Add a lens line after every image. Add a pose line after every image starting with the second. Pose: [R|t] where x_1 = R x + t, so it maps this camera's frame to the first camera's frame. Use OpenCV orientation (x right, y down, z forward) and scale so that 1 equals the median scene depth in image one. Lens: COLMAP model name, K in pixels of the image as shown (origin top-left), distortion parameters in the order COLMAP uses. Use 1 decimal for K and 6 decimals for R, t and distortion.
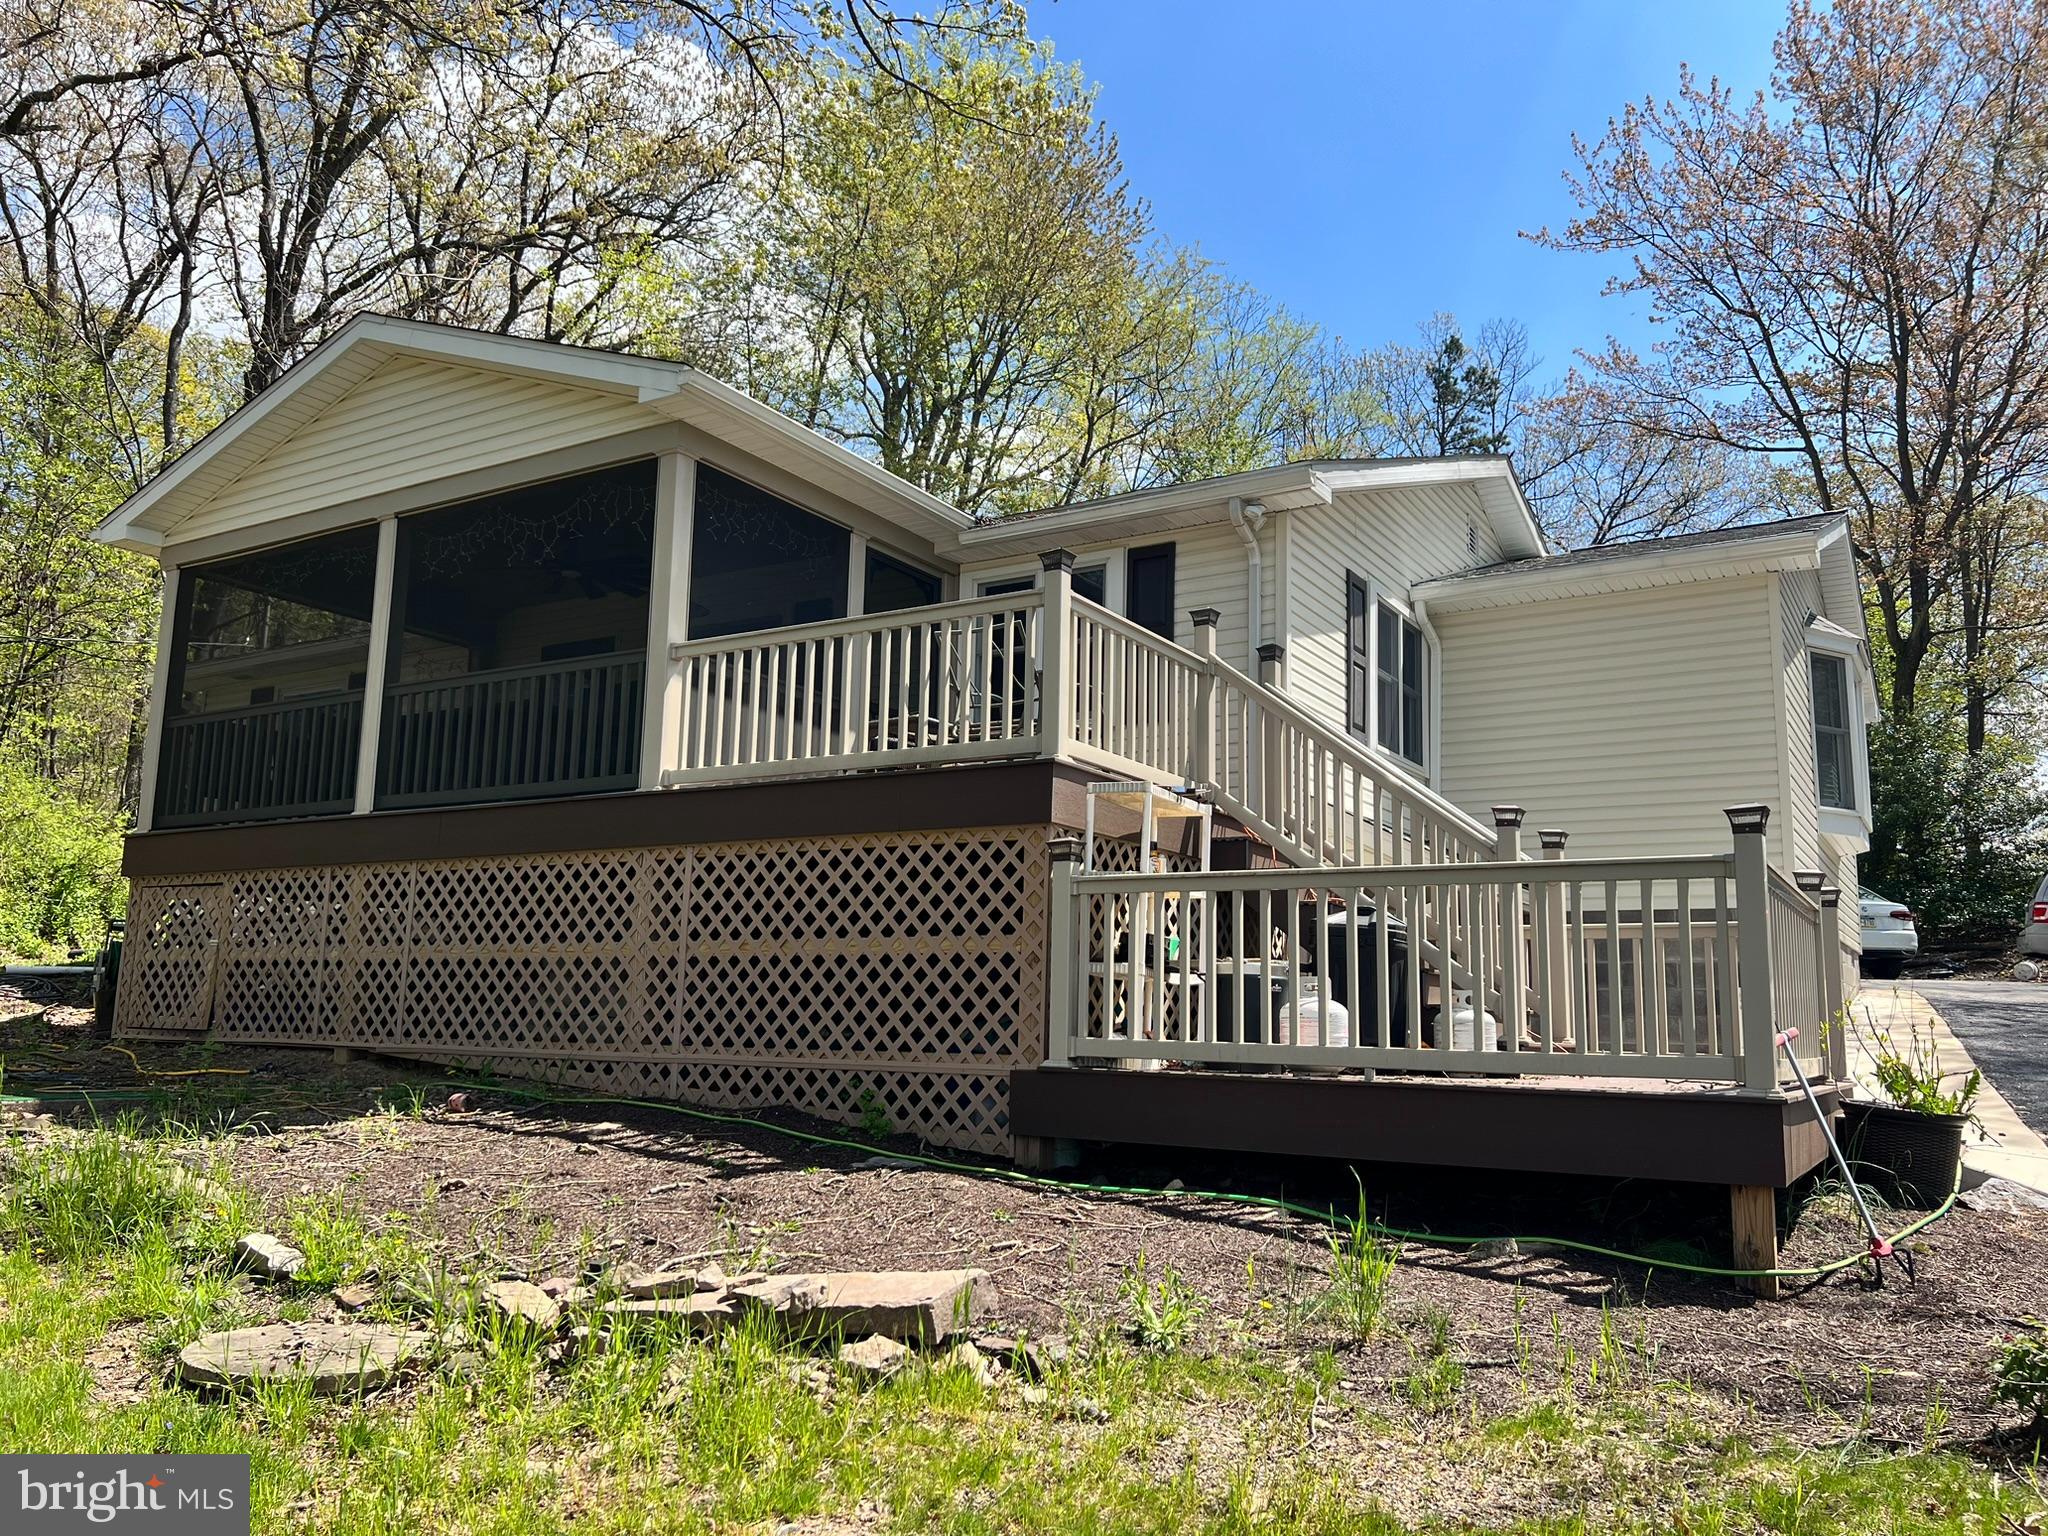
lens RADIAL K [[1552.0, 0, 1024.0], [0, 1552.0, 768.0], [0, 0, 1]] dist [0.075909, -0.078014]
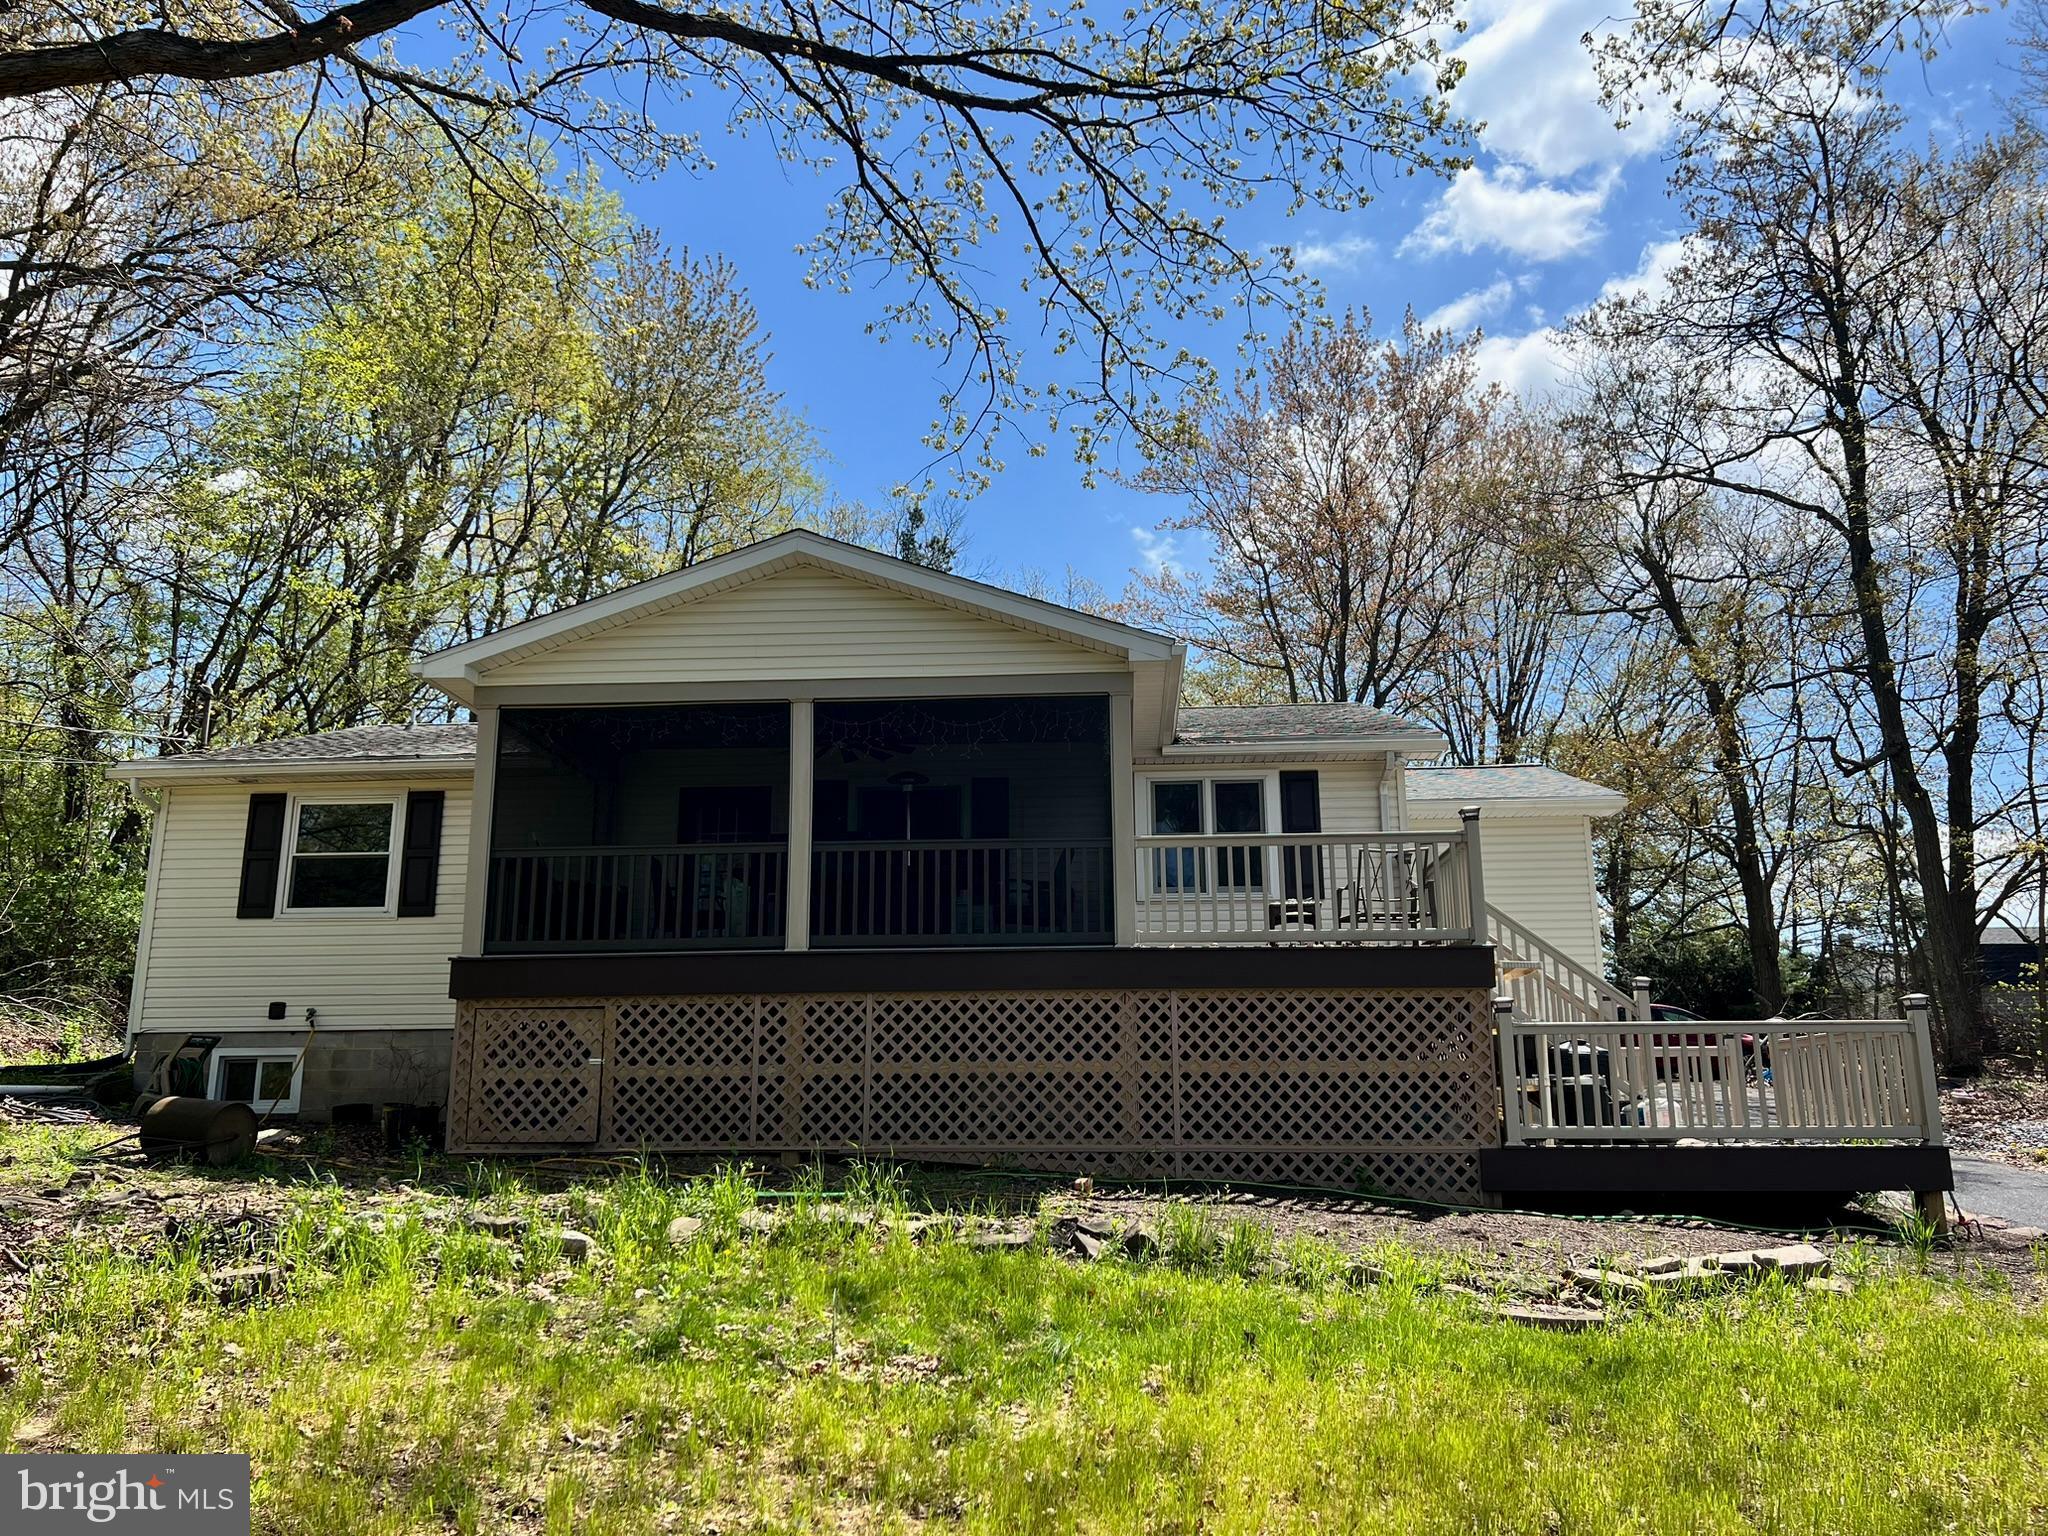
lens RADIAL K [[1695.2, 0, 1019.2], [0, 1695.2, 705.5], [0, 0, 1]] dist [0.116673, -0.098966]
pose [[0.874313, 0.106118, 0.473620, -1.052853], [-0.056152, 0.991369, -0.118465, -0.012868], [-0.482103, 0.076981, 0.872726, -0.257673]]
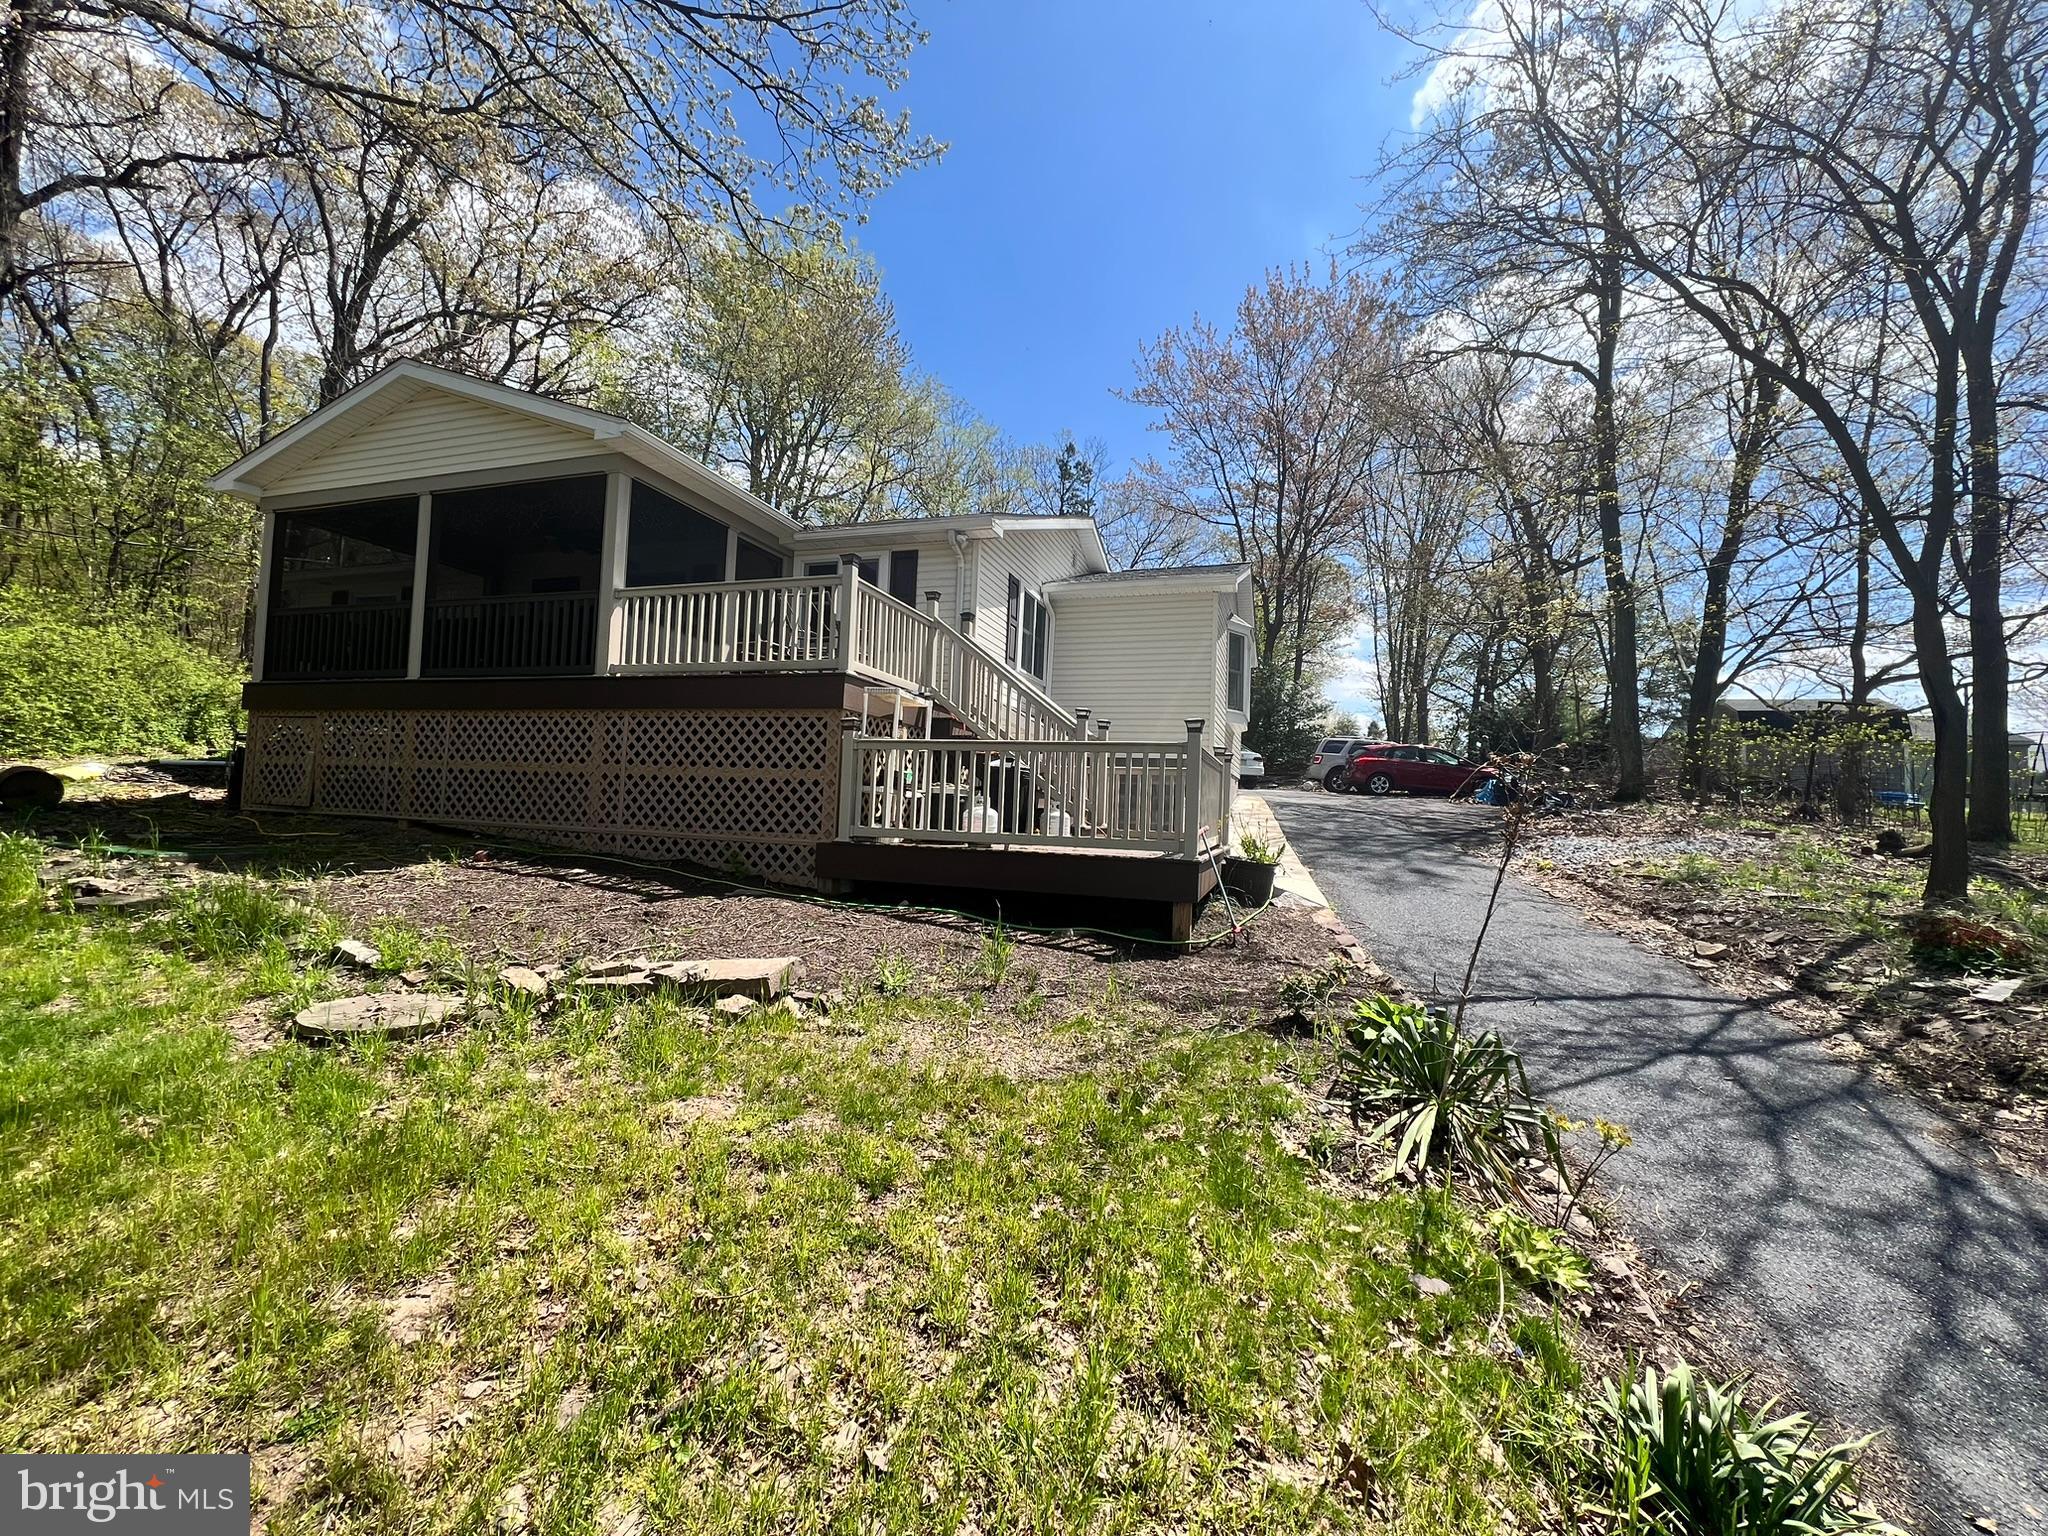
lens RADIAL K [[831.1, 0, 1024.0], [0, 831.1, 768.0], [0, 0, 1]] dist [0.004039, 0.000057]
pose [[0.972753, 0.026009, 0.230380, 0.001024], [-0.054370, 0.991568, 0.117627, -0.017916], [-0.225379, -0.126948, 0.965965, 0.007203]]
